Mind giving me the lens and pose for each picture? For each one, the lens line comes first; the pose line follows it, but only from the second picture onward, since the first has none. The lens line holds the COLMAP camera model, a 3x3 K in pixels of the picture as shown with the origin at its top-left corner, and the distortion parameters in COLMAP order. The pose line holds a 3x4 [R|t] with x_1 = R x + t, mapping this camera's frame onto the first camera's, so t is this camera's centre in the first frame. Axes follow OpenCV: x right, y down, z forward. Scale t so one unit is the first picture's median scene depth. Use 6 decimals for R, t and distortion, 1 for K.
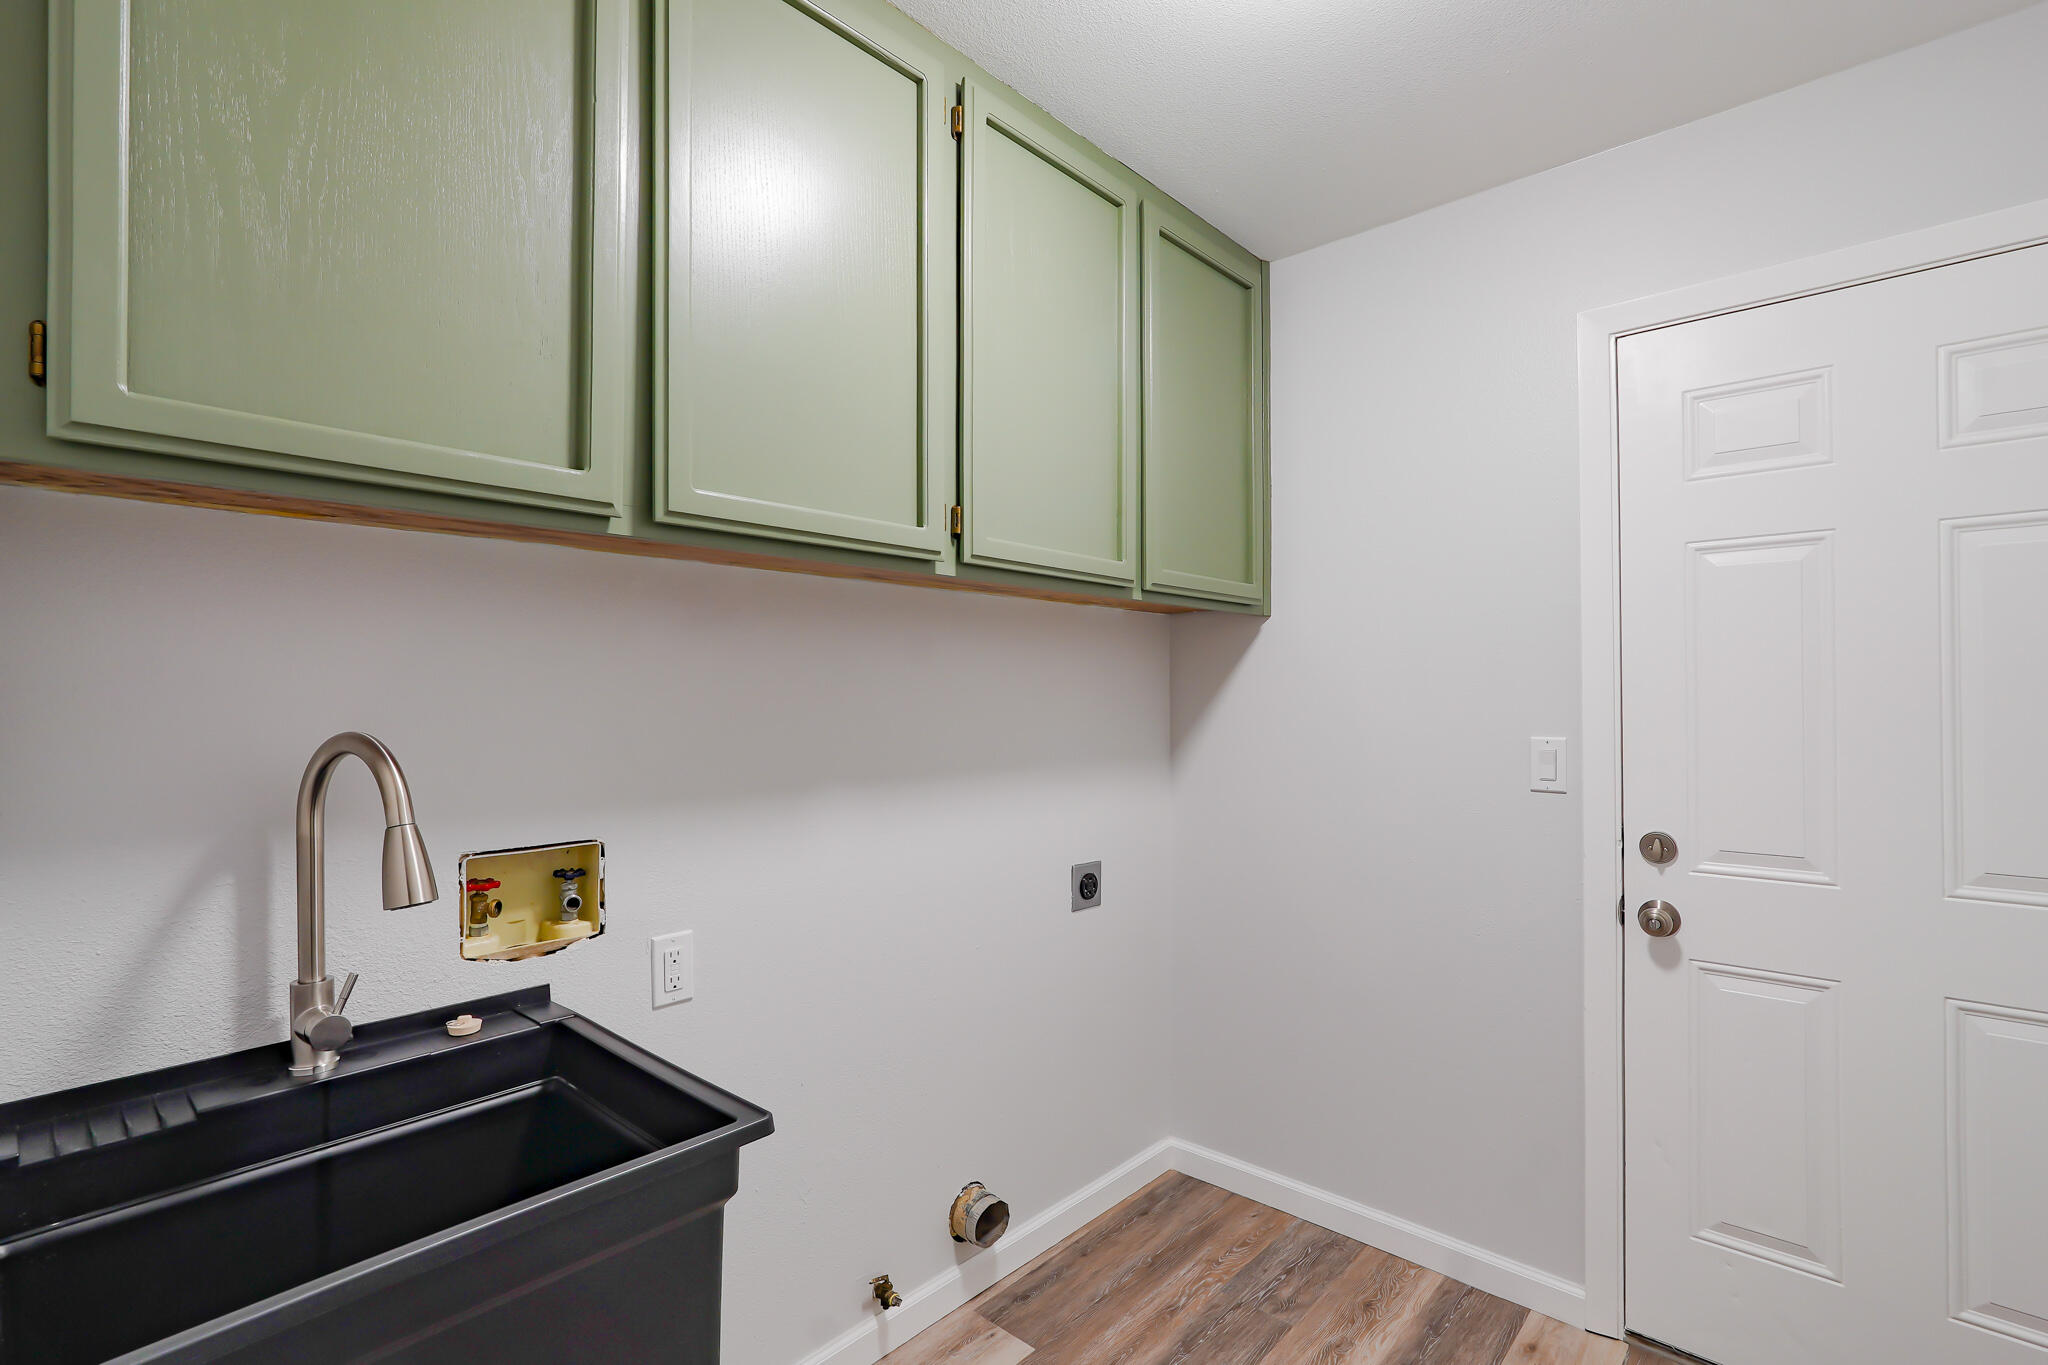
lens RADIAL K [[942.5, 0, 1024.2], [0, 942.5, 687.1], [0, 0, 1]] dist [-0.011388, 0.004037]
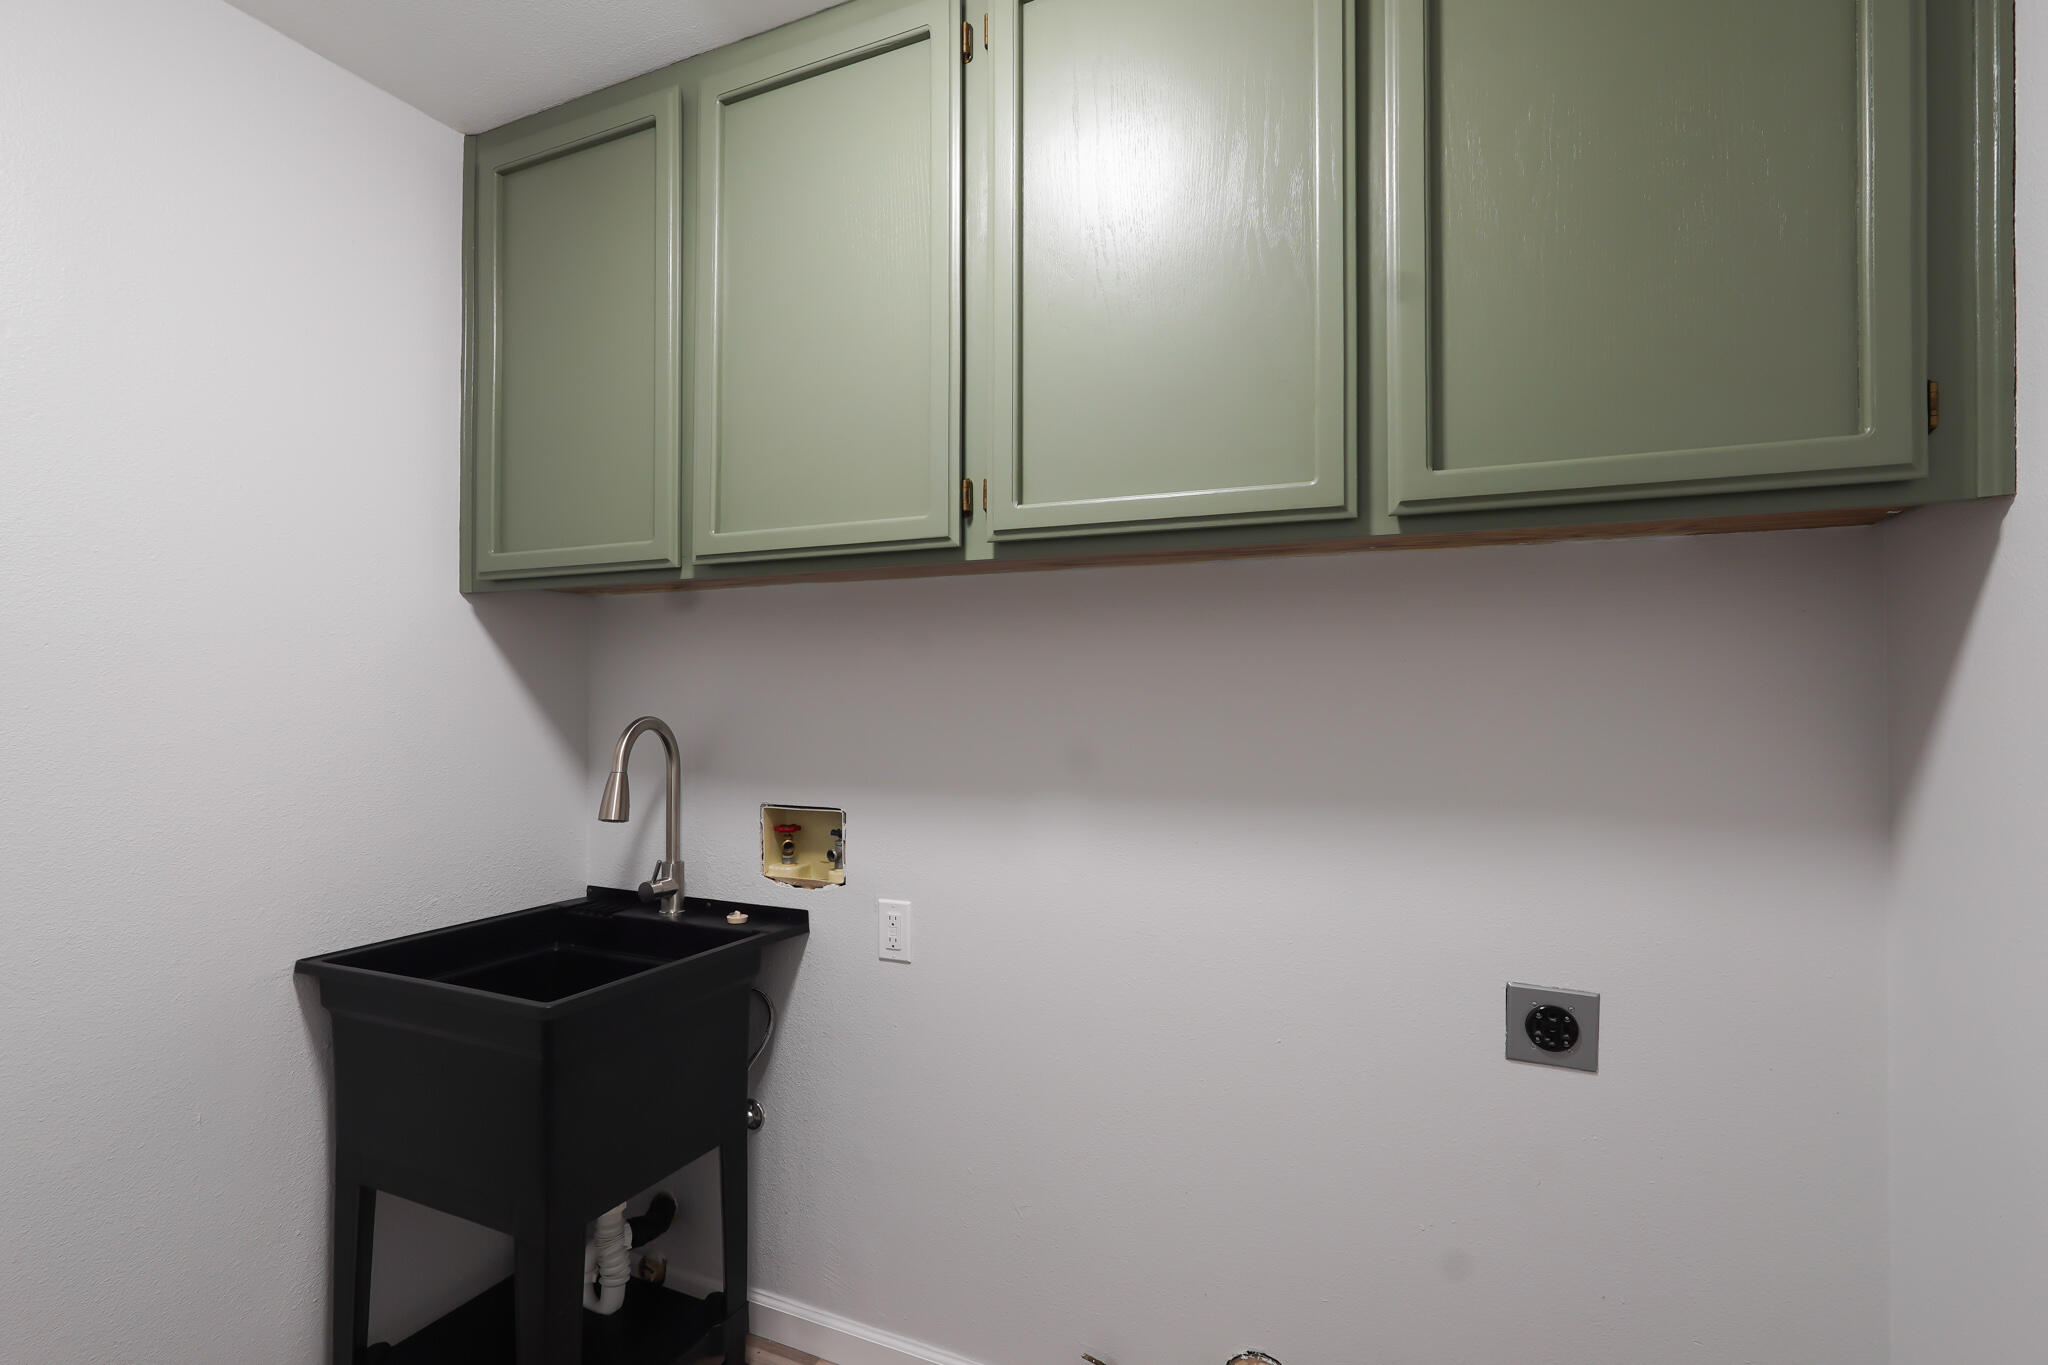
lens RADIAL K [[942.5, 0, 1025.6], [0, 942.5, 689.1], [0, 0, 1]] dist [-0.011388, 0.004037]
pose [[0.316020, -0.003026, -0.948748, 0.787196], [0.005891, 0.999982, -0.001227, 0.003022], [0.948734, -0.005202, 0.316032, 0.790525]]
